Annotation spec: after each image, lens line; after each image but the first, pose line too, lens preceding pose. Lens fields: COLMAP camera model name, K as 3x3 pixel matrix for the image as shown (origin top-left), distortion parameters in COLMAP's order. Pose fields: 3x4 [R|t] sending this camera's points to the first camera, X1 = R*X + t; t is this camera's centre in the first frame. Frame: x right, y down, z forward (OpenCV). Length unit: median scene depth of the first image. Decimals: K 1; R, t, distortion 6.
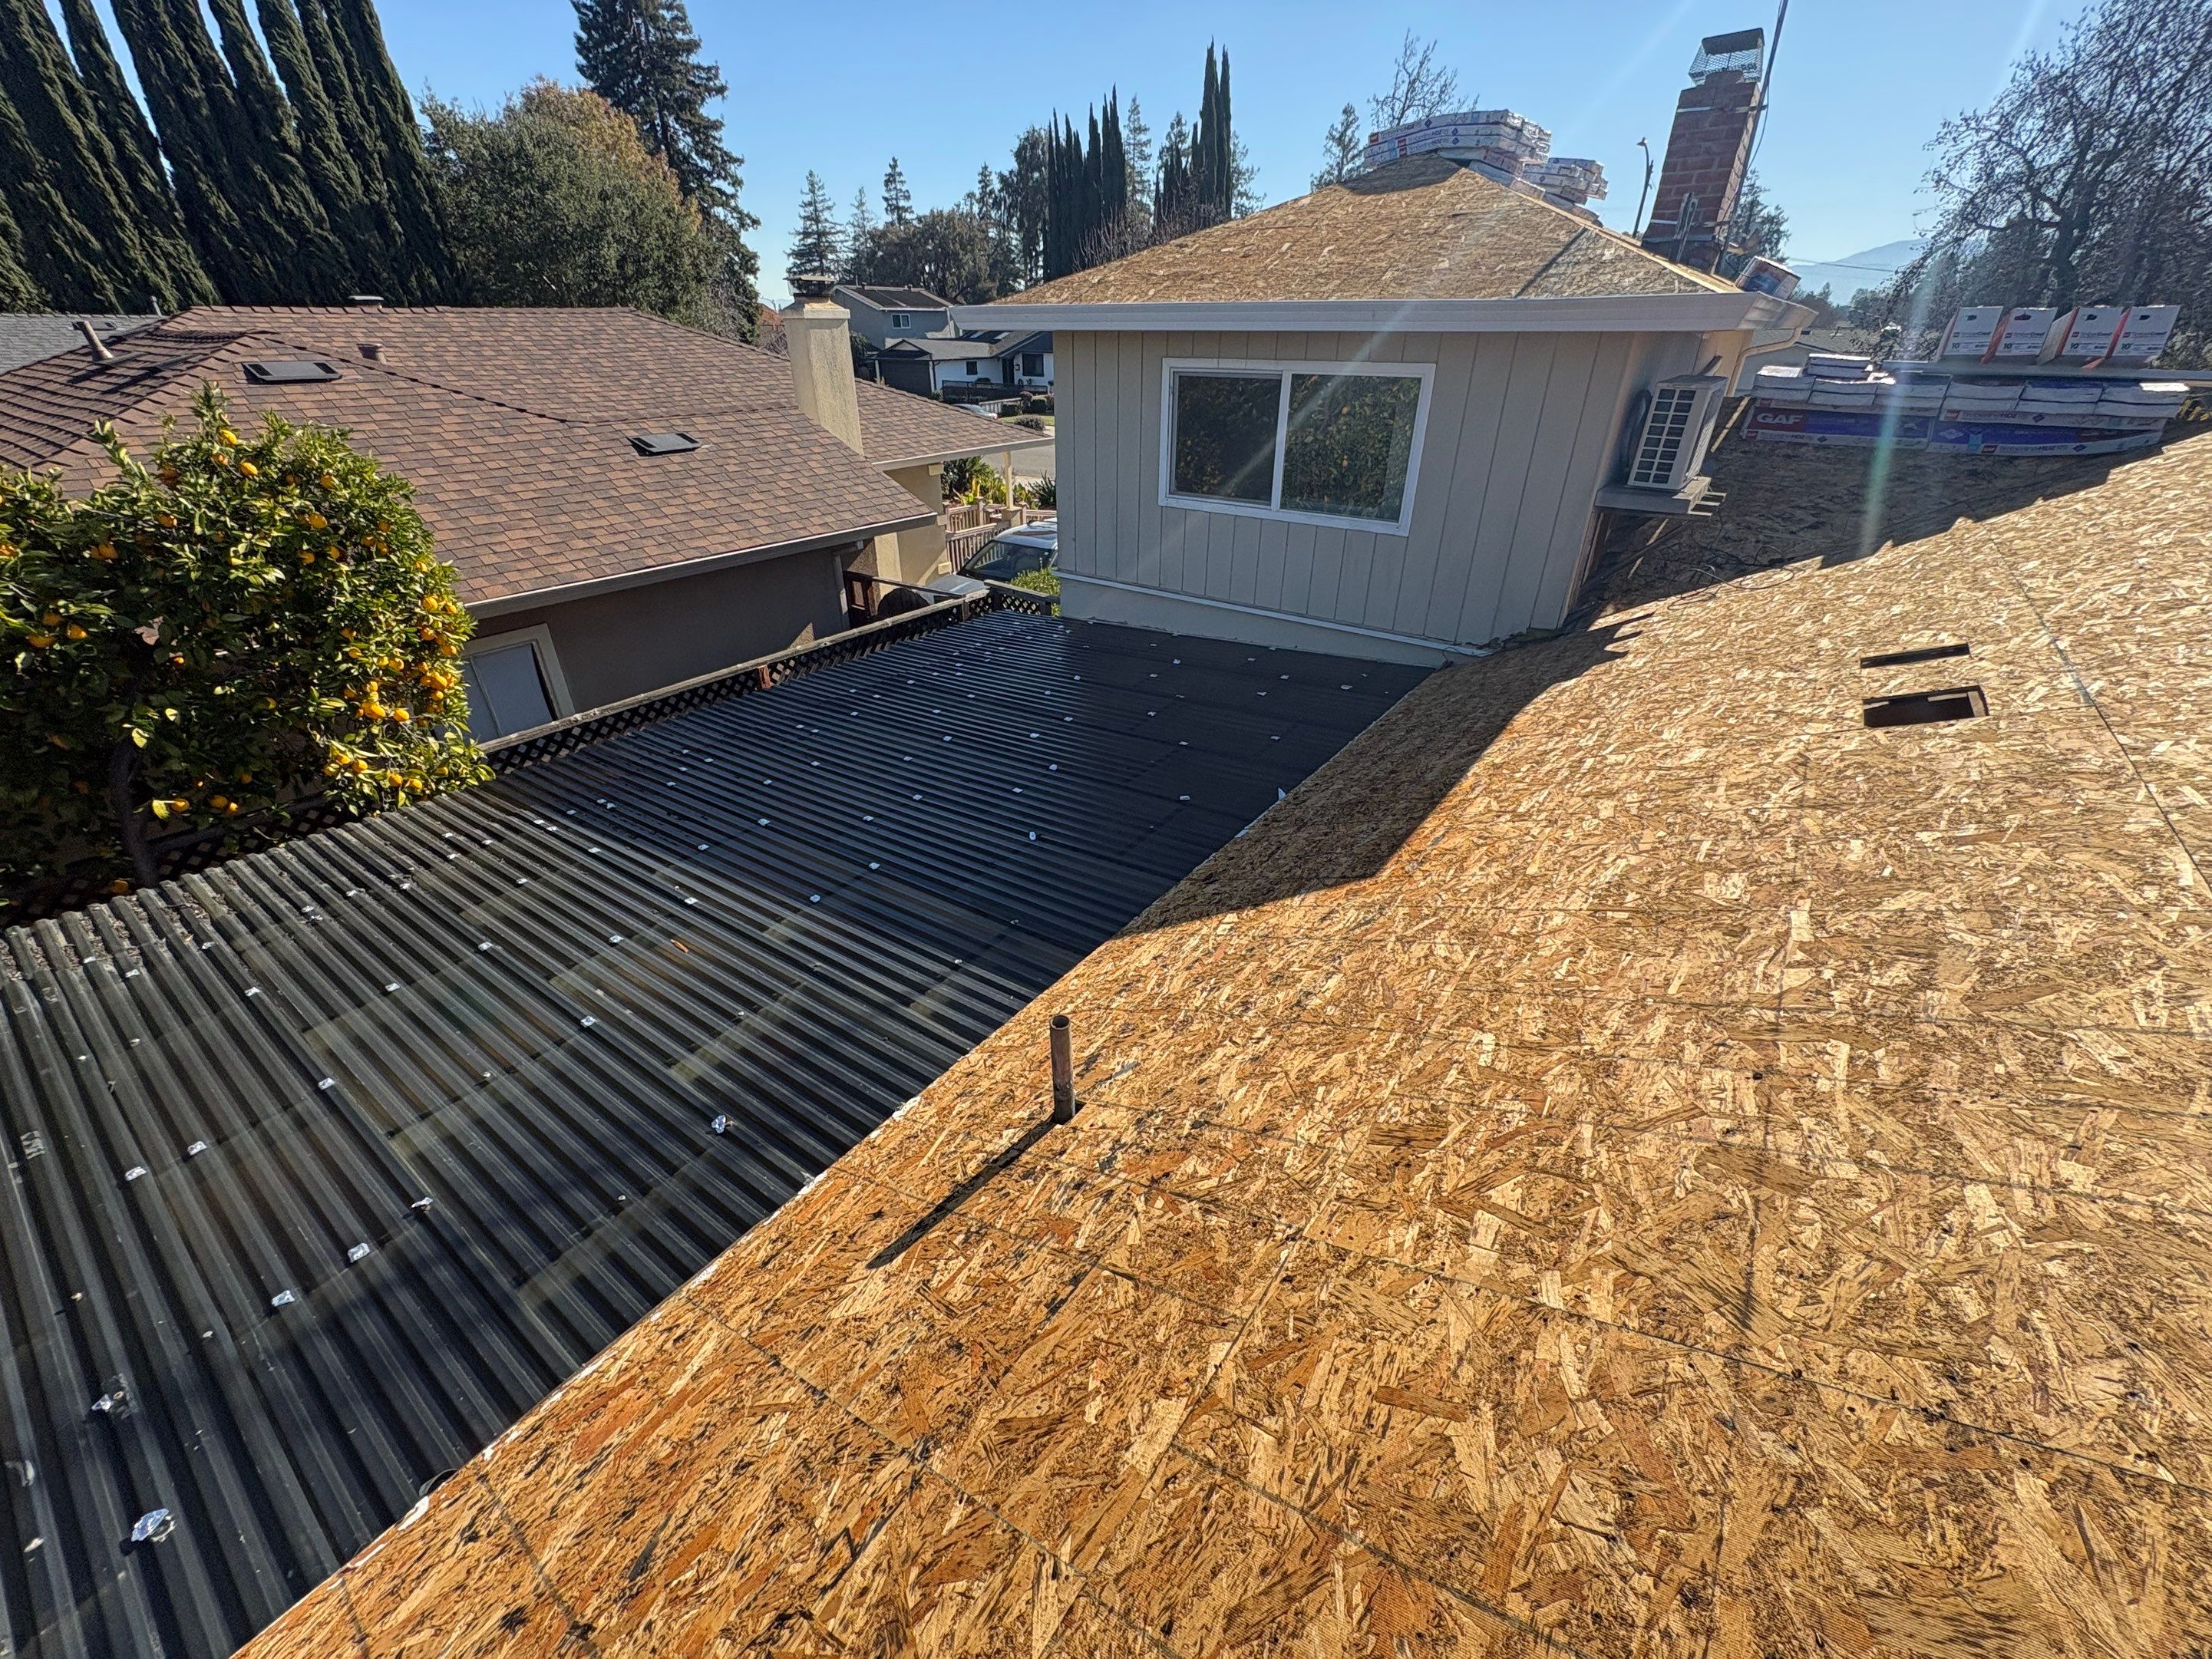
lens RADIAL K [[883.8, 0, 1102.1], [0, 883.8, 828.3], [0, 0, 1]] dist [0.000585, 0.000568]
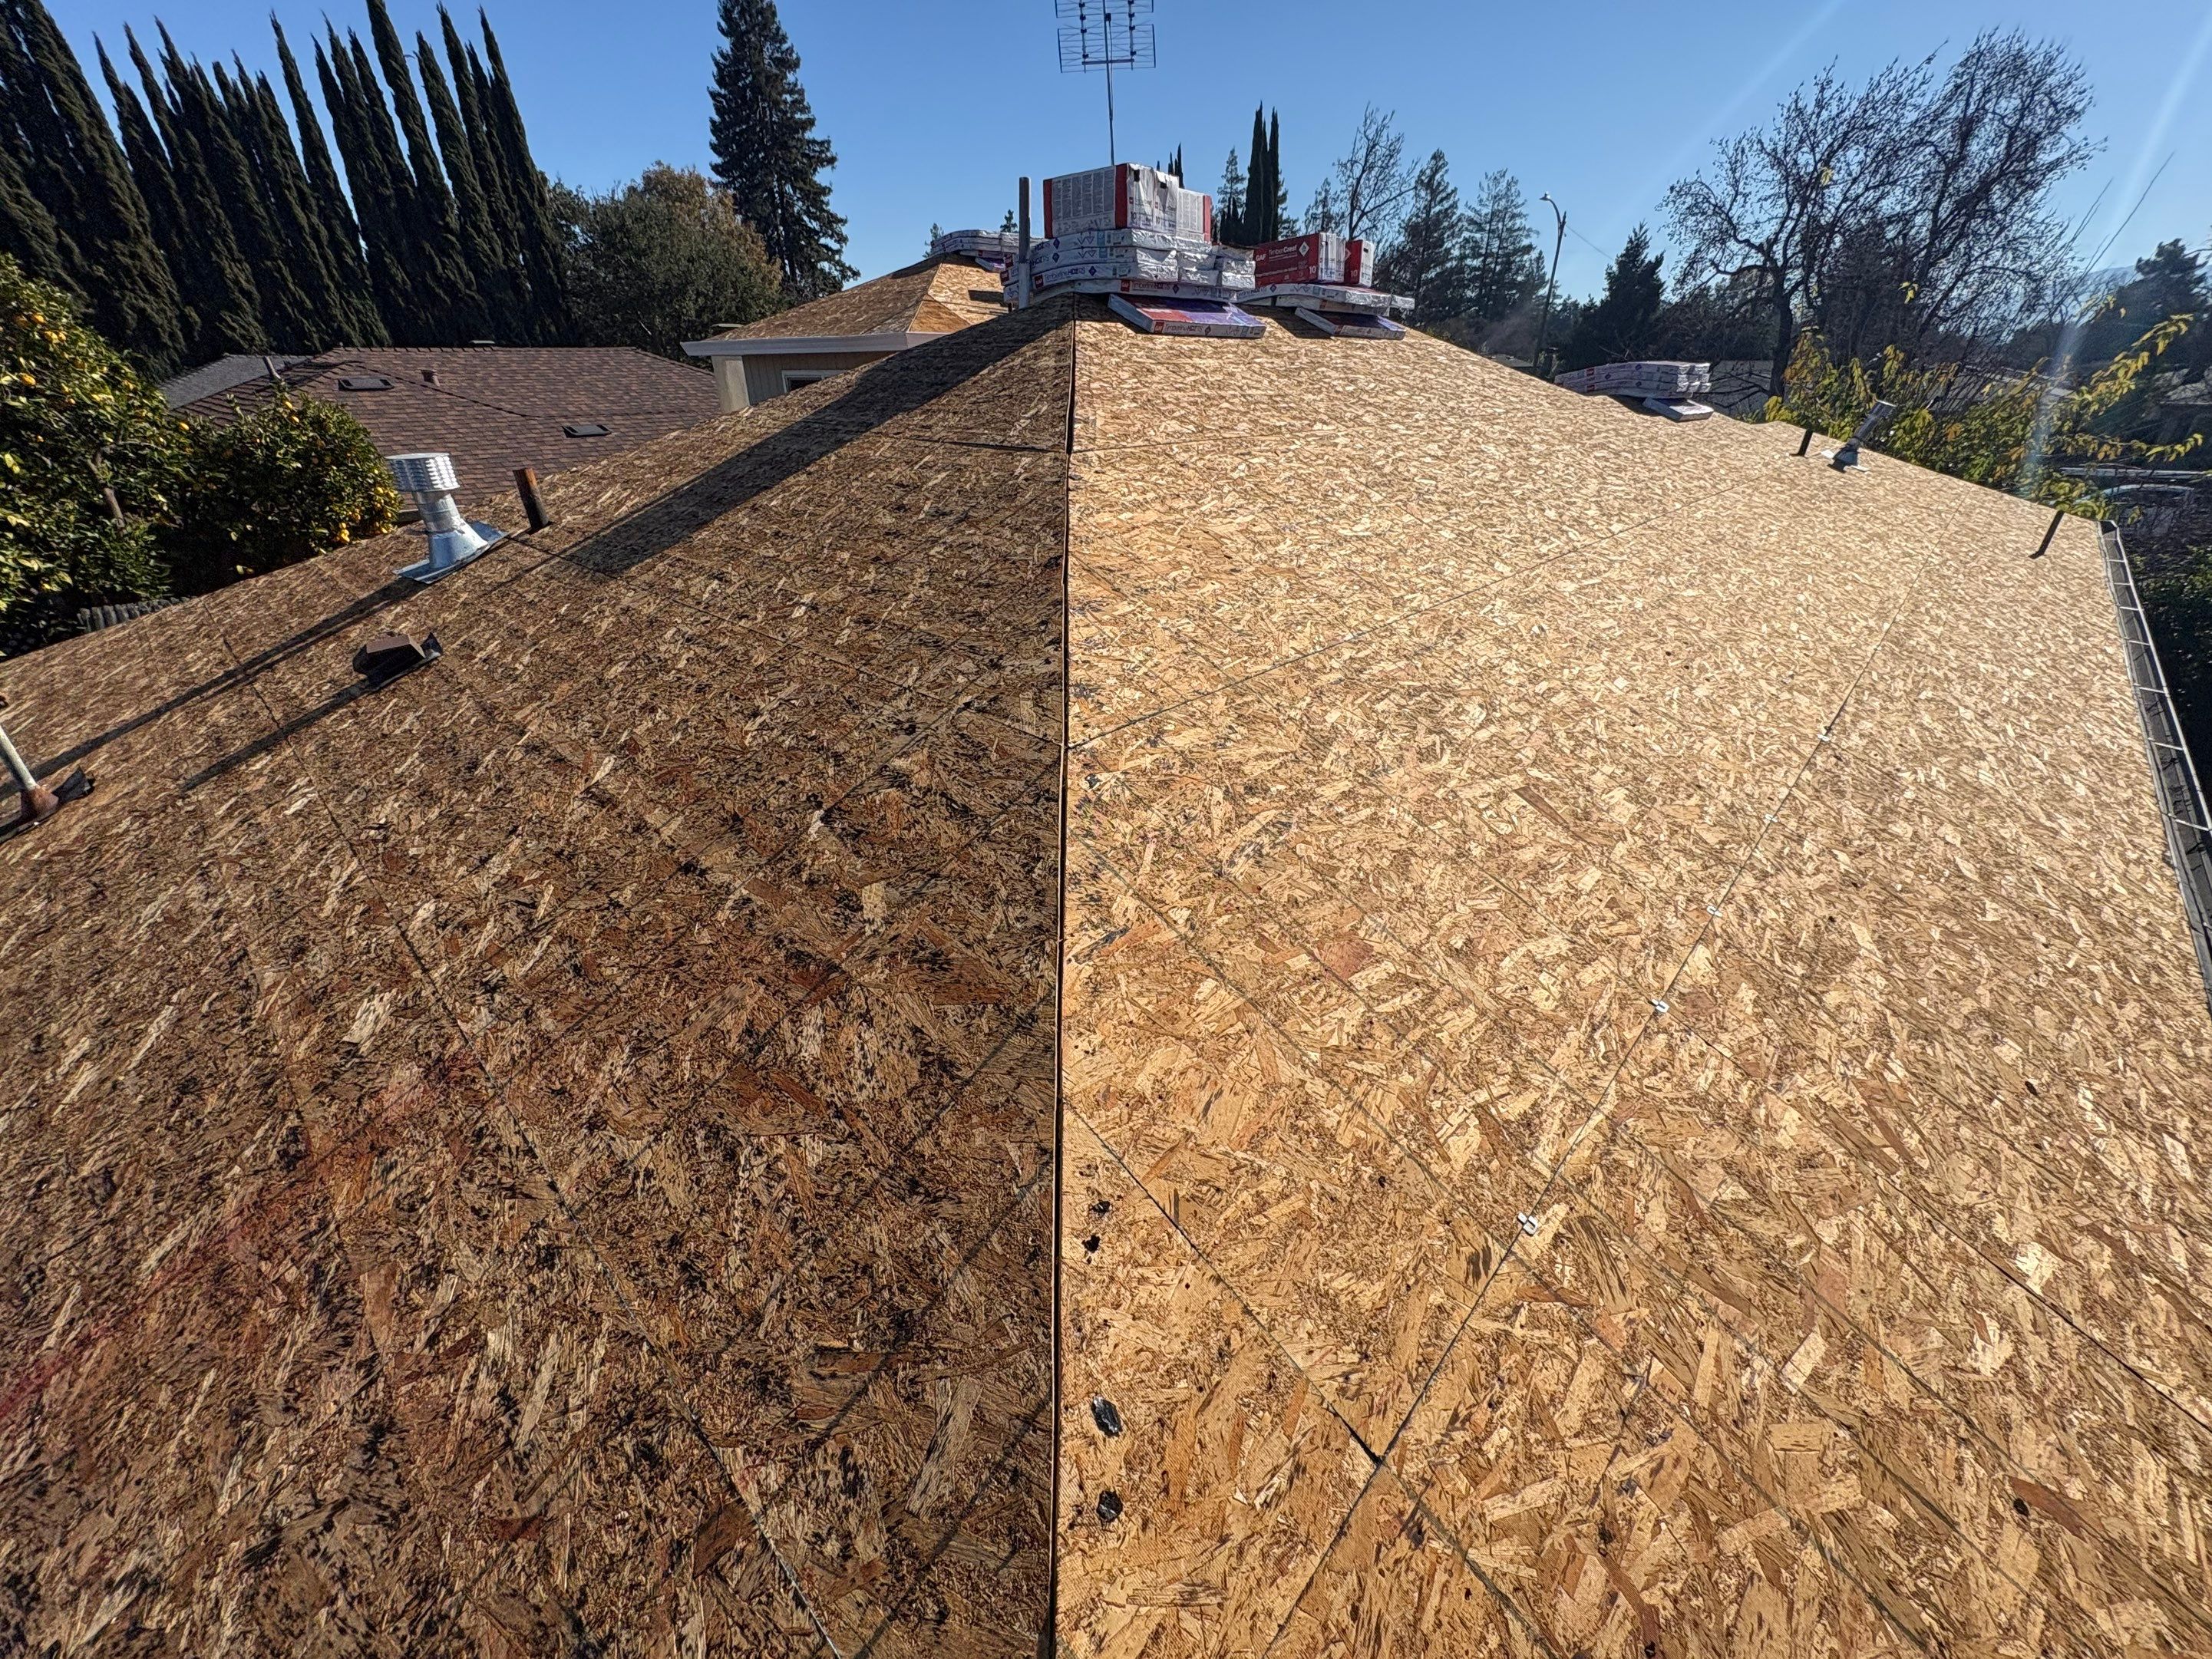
lens RADIAL K [[879.5, 0, 1107.4], [0, 879.5, 831.4], [0, 0, 1]] dist [-0.000346, 0.000031]
pose [[0.993074, 0.050885, -0.105899, 1.341090], [-0.053913, 0.998209, -0.025931, 0.570651], [0.104390, 0.031461, 0.994039, -0.929989]]
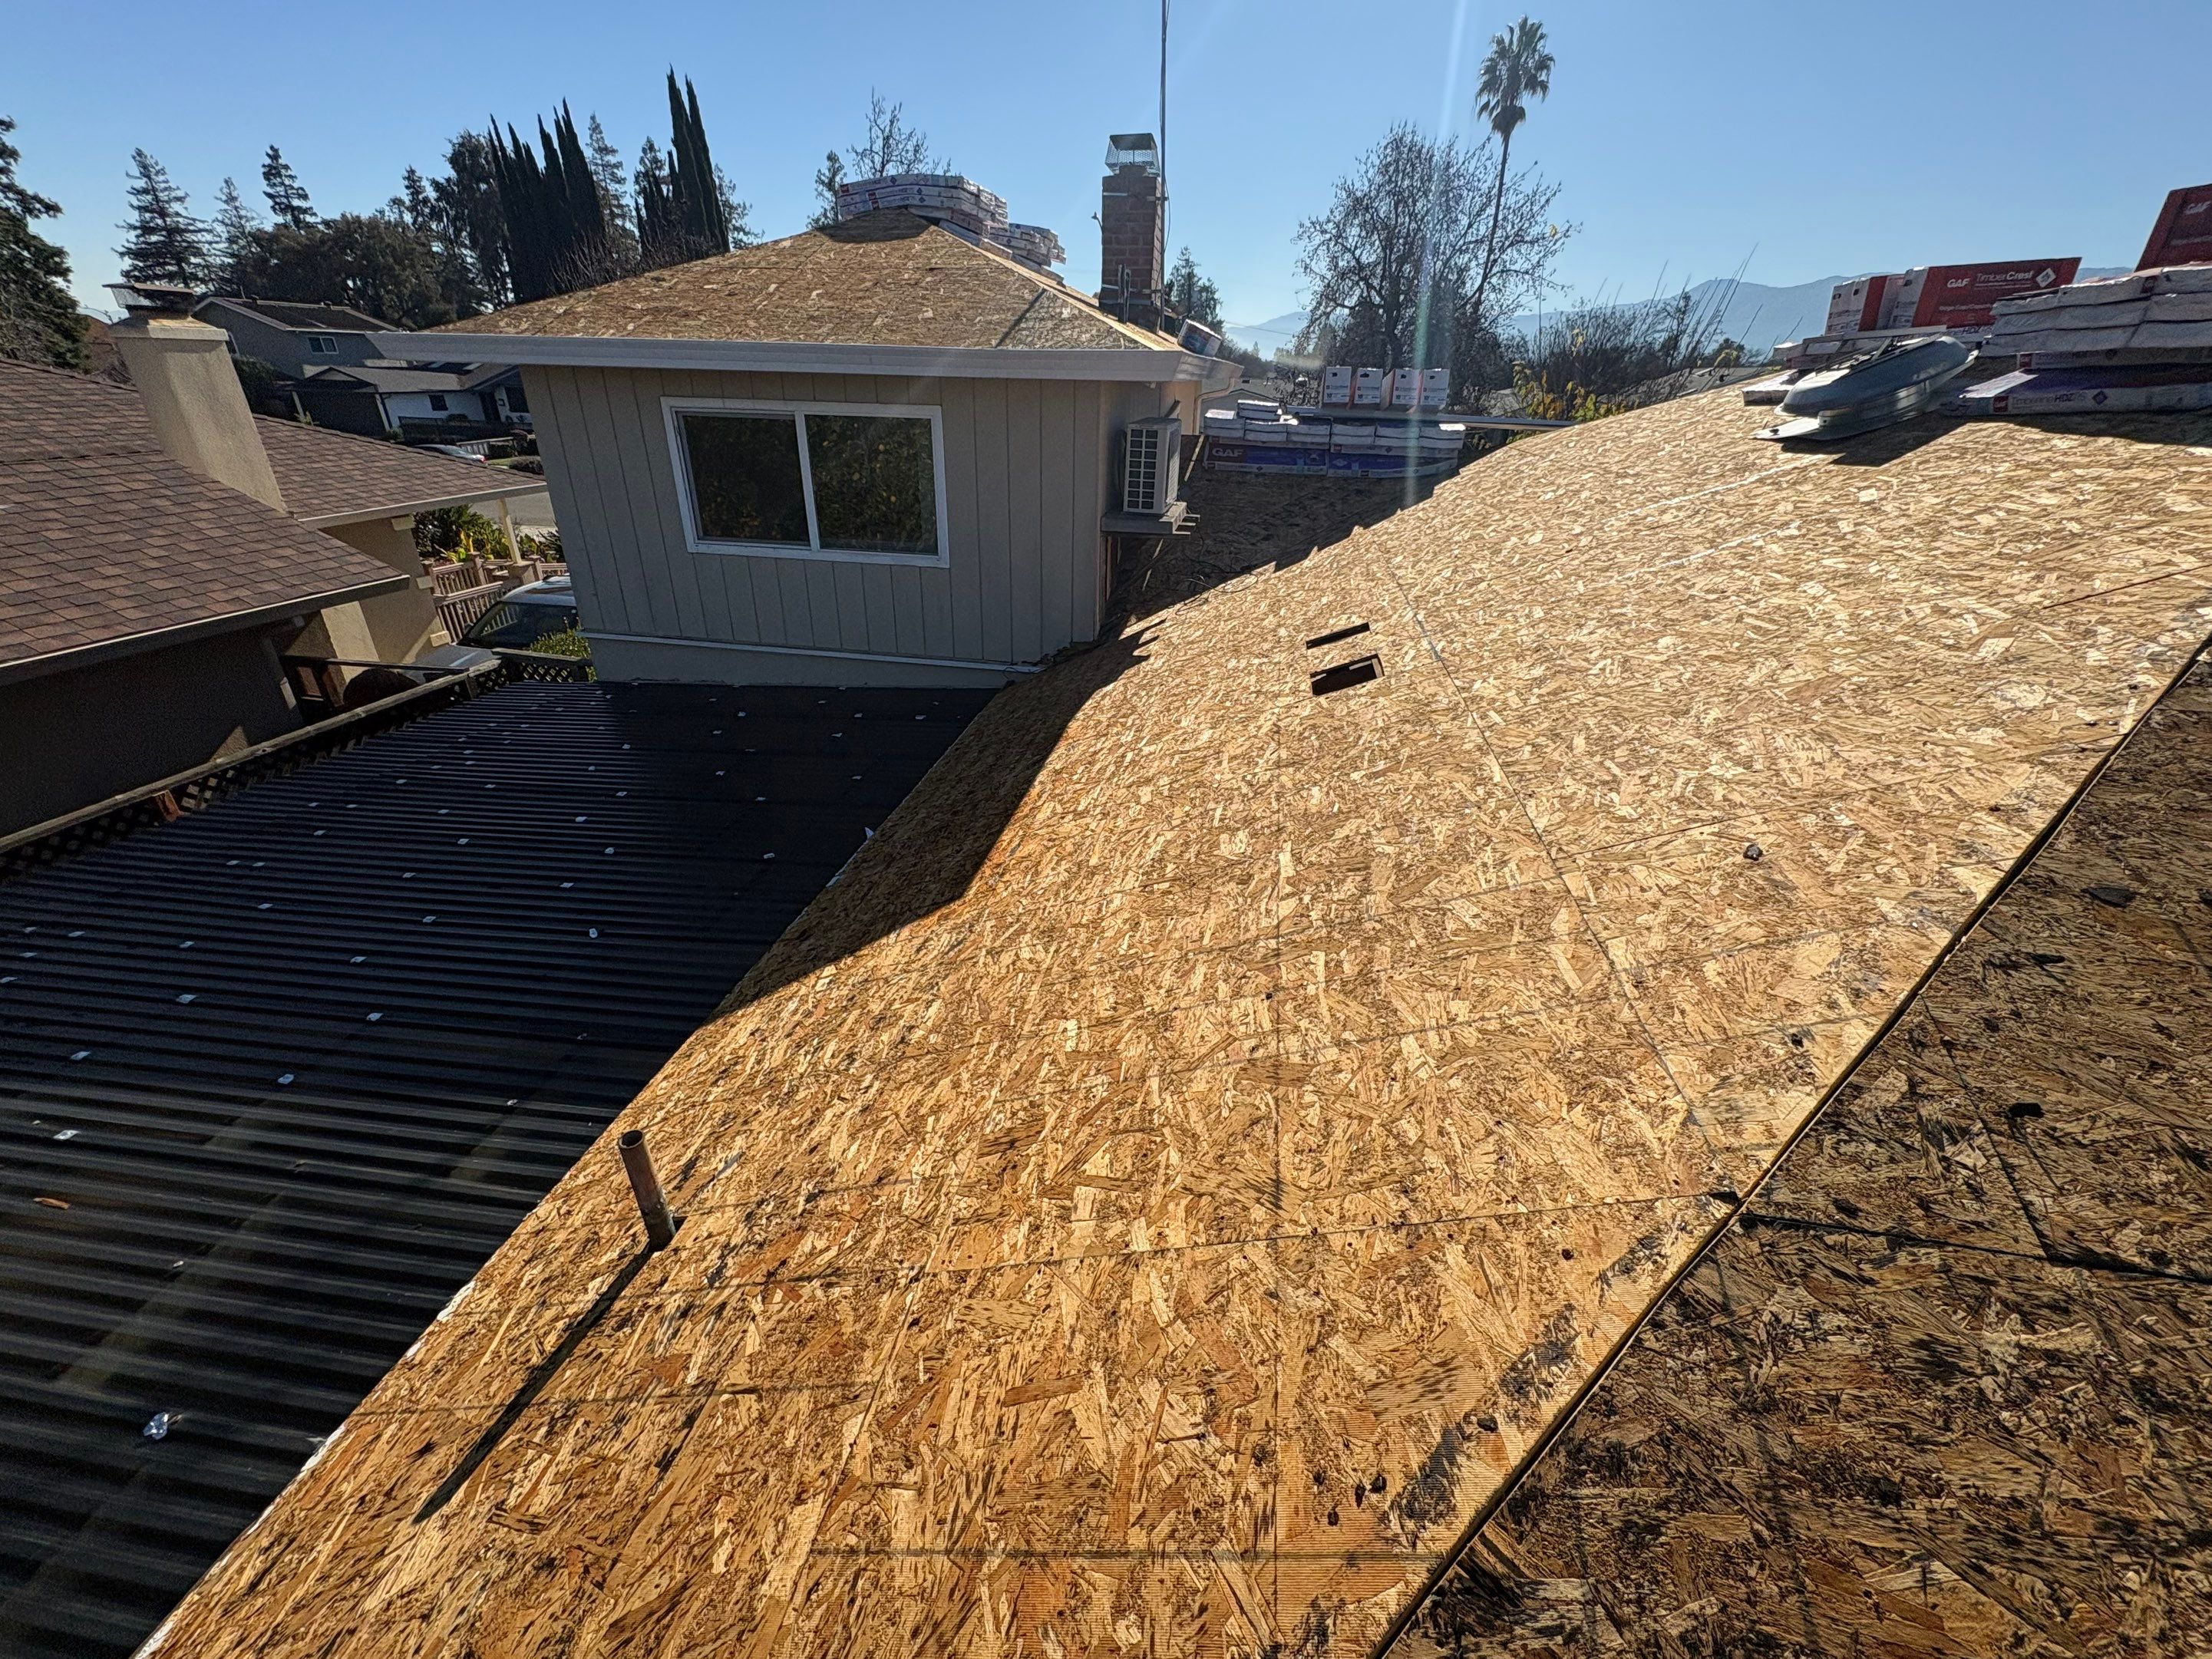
lens RADIAL K [[891.0, 0, 1102.6], [0, 891.0, 823.8], [0, 0, 1]] dist [0.004814, -0.001180]
pose [[0.896075, -0.182322, 0.404733, 0.033079], [0.199189, 0.979961, 0.000444, 0.001972], [-0.396704, 0.080220, 0.914435, -0.013225]]
